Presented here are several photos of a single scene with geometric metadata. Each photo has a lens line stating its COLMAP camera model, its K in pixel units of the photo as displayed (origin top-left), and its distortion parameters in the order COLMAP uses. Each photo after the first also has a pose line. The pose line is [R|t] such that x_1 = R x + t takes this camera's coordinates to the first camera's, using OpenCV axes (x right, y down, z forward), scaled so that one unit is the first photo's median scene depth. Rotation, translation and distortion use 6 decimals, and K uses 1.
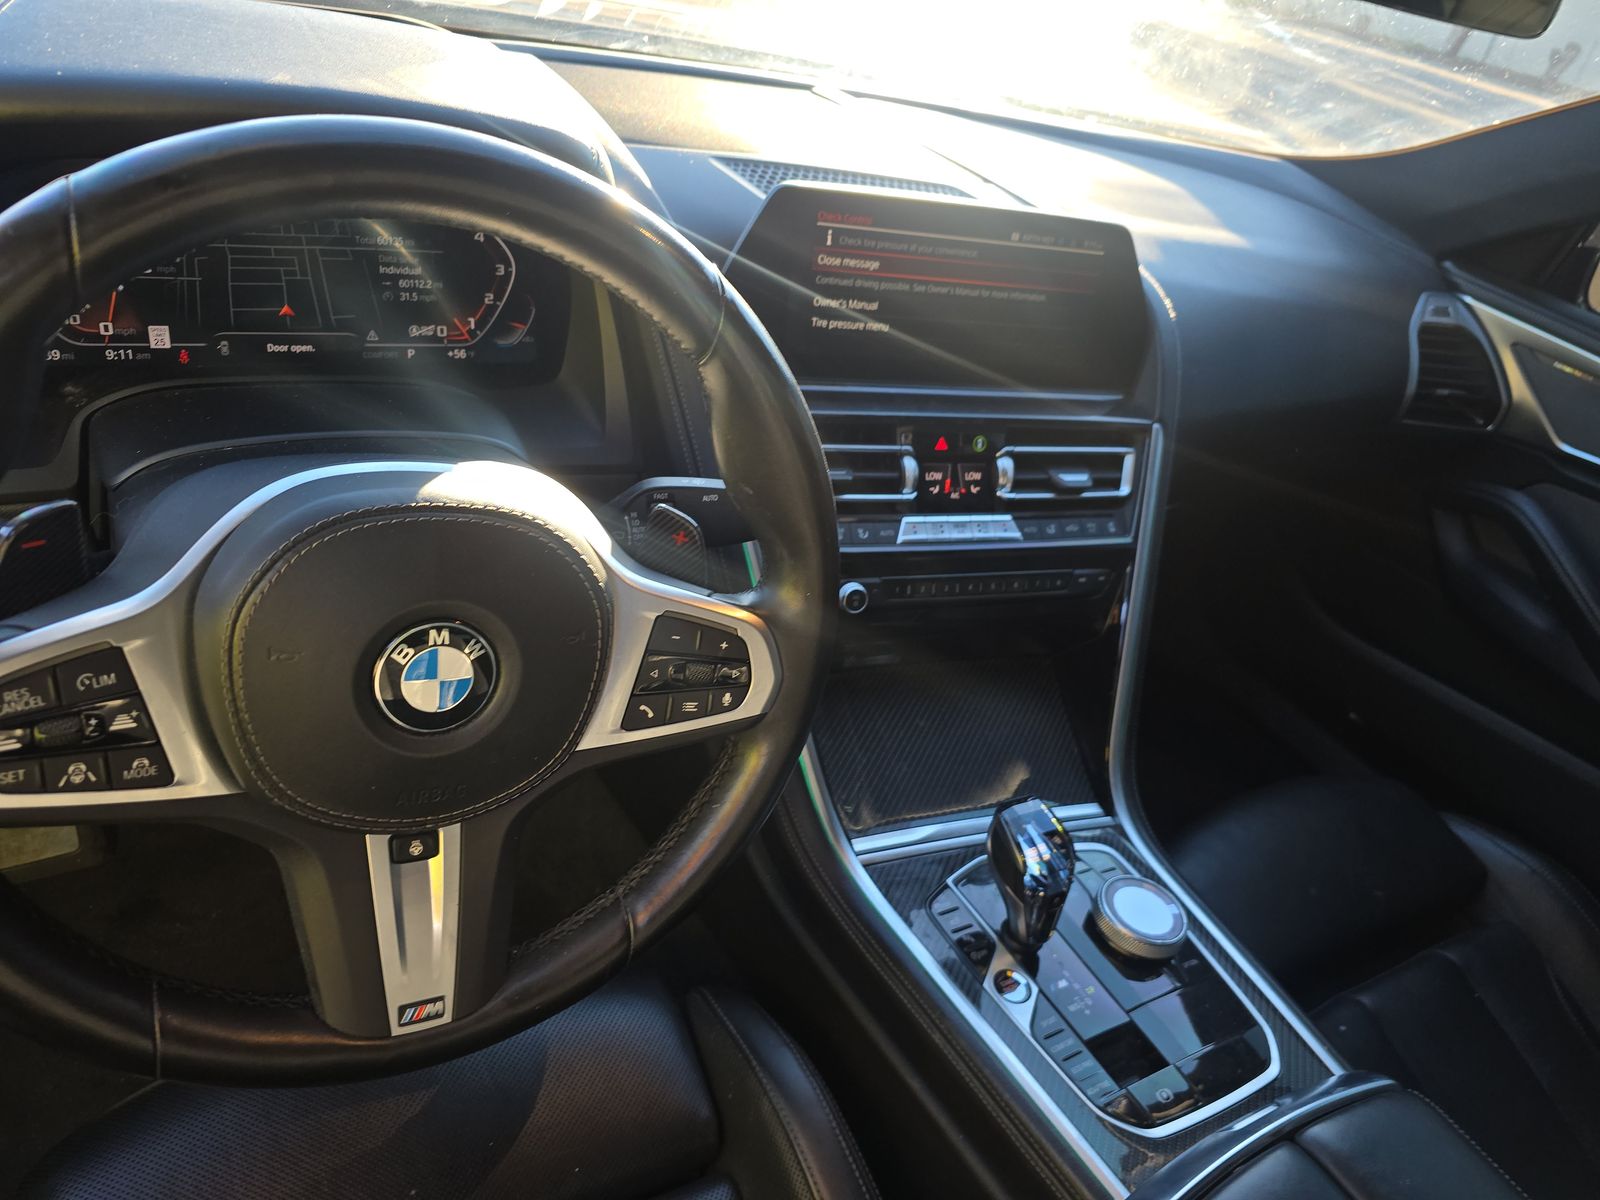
lens RADIAL K [[1074.6, 0, 769.2], [0, 1074.6, 600.6], [0, 0, 1]] dist [0.080041, -0.100973]
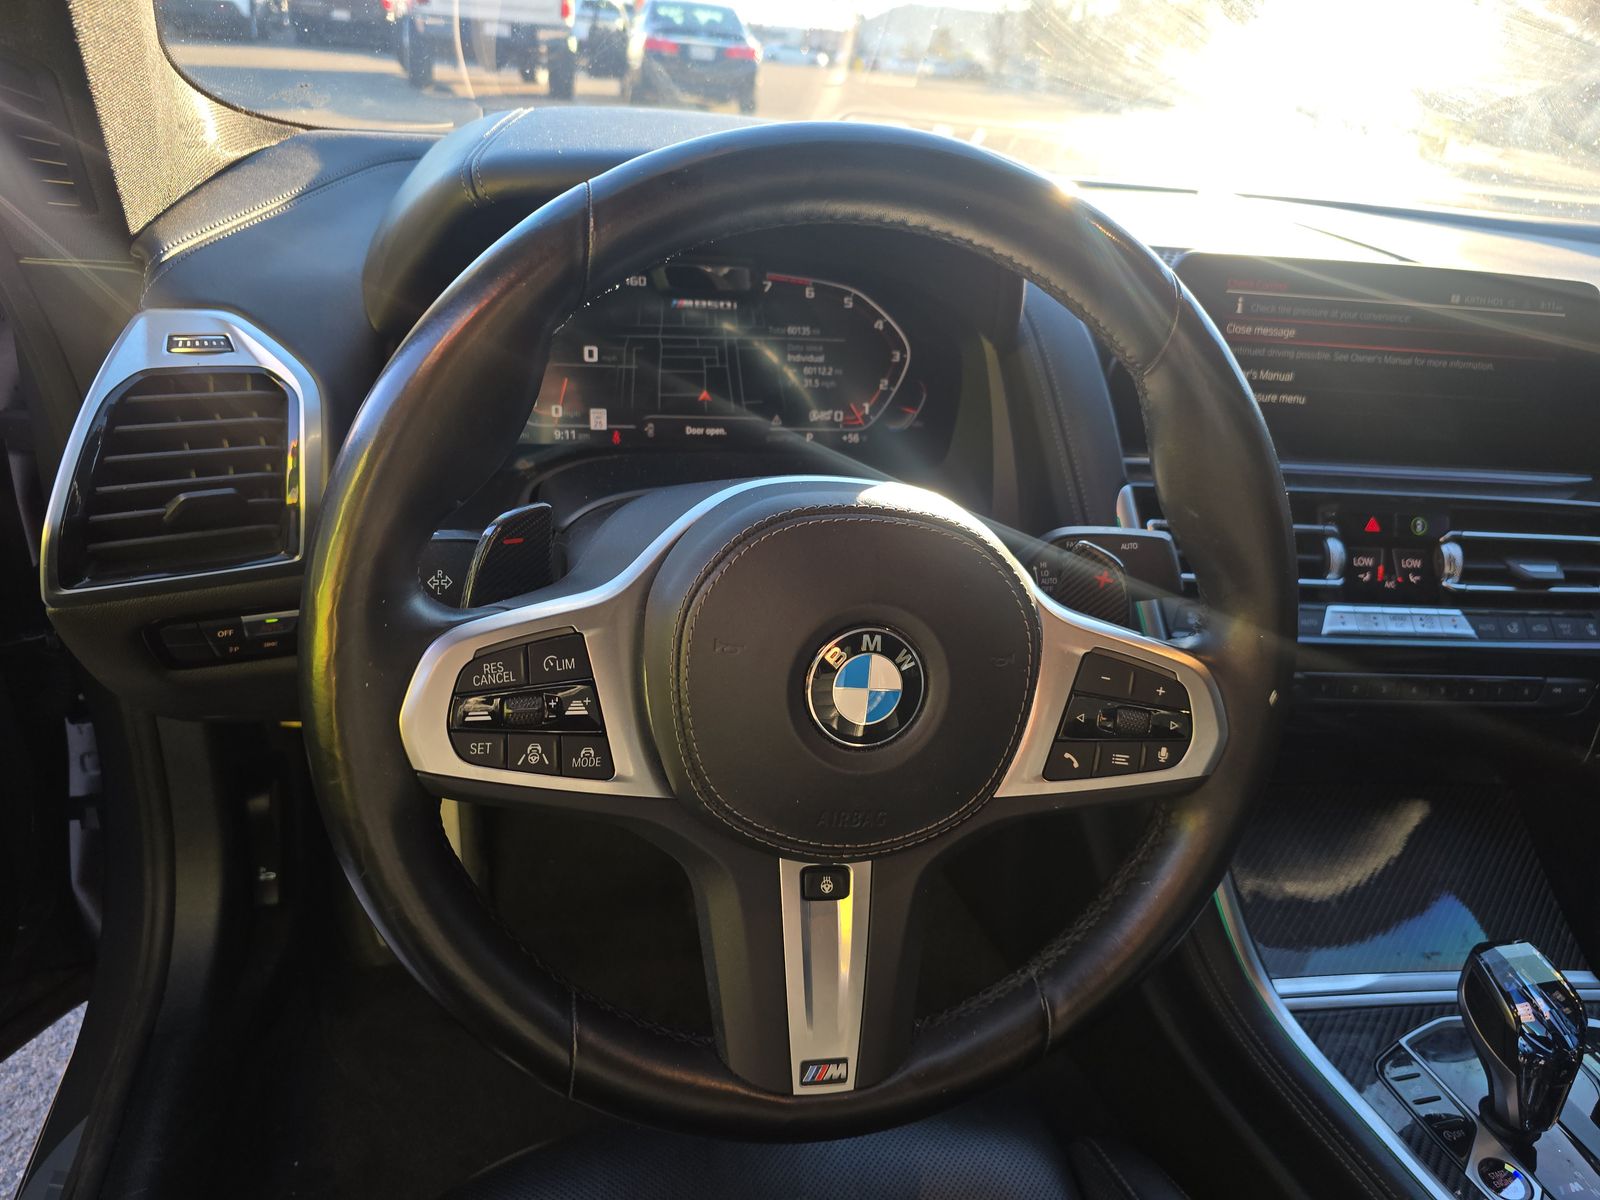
lens RADIAL K [[1078.3, 0, 791.8], [0, 1078.3, 596.5], [0, 0, 1]] dist [0.027665, -0.026865]
pose [[0.963082, 0.003340, -0.269188, -0.090075], [-0.046961, 0.986676, -0.155772, 0.111758], [0.265081, 0.162663, 0.950407, 0.053229]]
